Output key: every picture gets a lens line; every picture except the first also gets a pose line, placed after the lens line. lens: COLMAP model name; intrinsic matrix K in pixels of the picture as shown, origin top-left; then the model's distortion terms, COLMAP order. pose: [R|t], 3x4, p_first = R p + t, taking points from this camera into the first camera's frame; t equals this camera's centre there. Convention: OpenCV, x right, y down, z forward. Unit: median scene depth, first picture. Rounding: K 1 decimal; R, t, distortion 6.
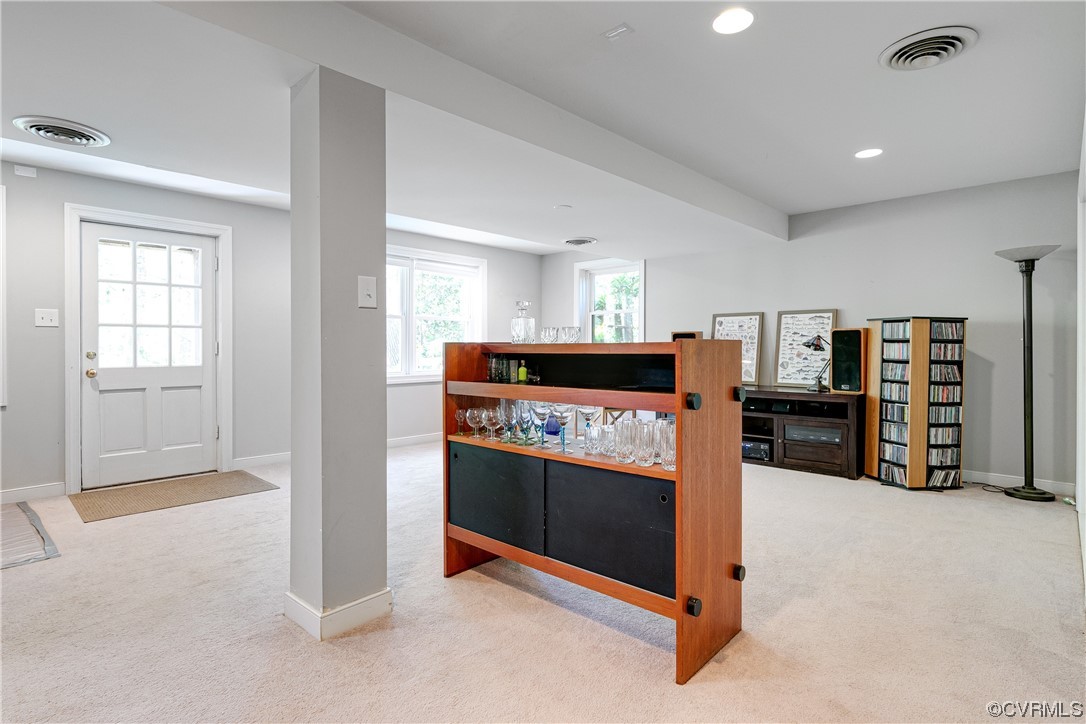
lens RADIAL K [[557.8, 0, 541.5], [0, 557.8, 354.9], [0, 0, 1]] dist [0.000689, -0.000292]
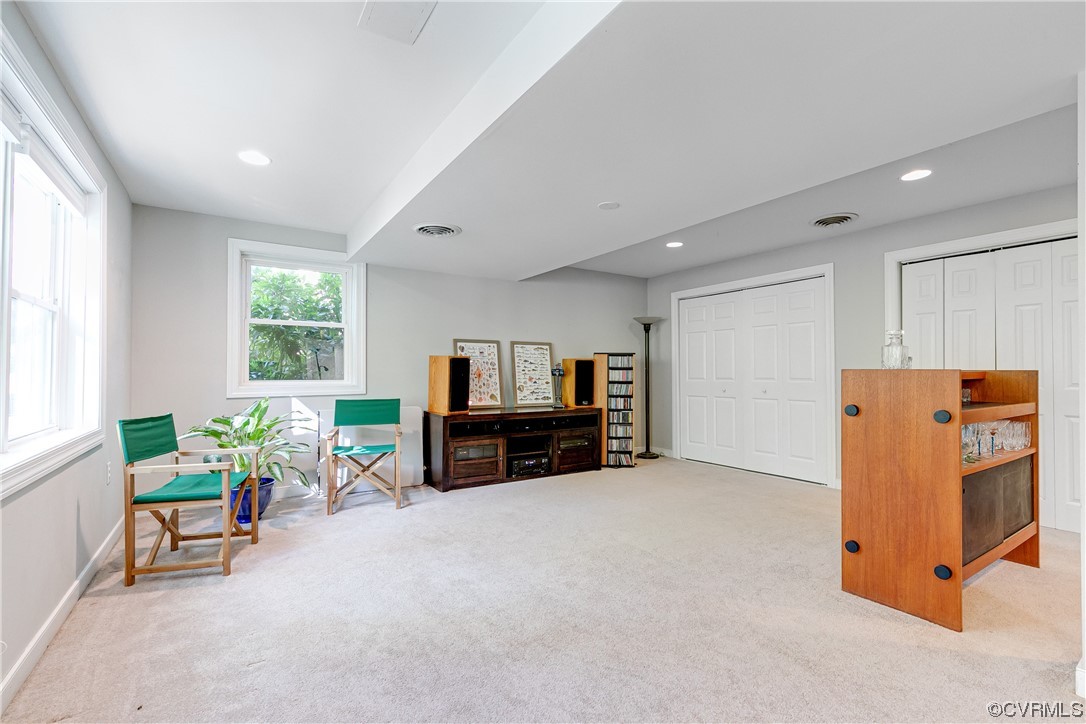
lens RADIAL K [[474.8, 0, 541.5], [0, 474.8, 367.4], [0, 0, 1]] dist [0.002402, 0.000160]
pose [[0.240152, 0.007443, 0.970707, -0.530169], [0.011326, 0.999881, -0.010469, -0.014838], [-0.970669, 0.013509, 0.240039, 0.755959]]
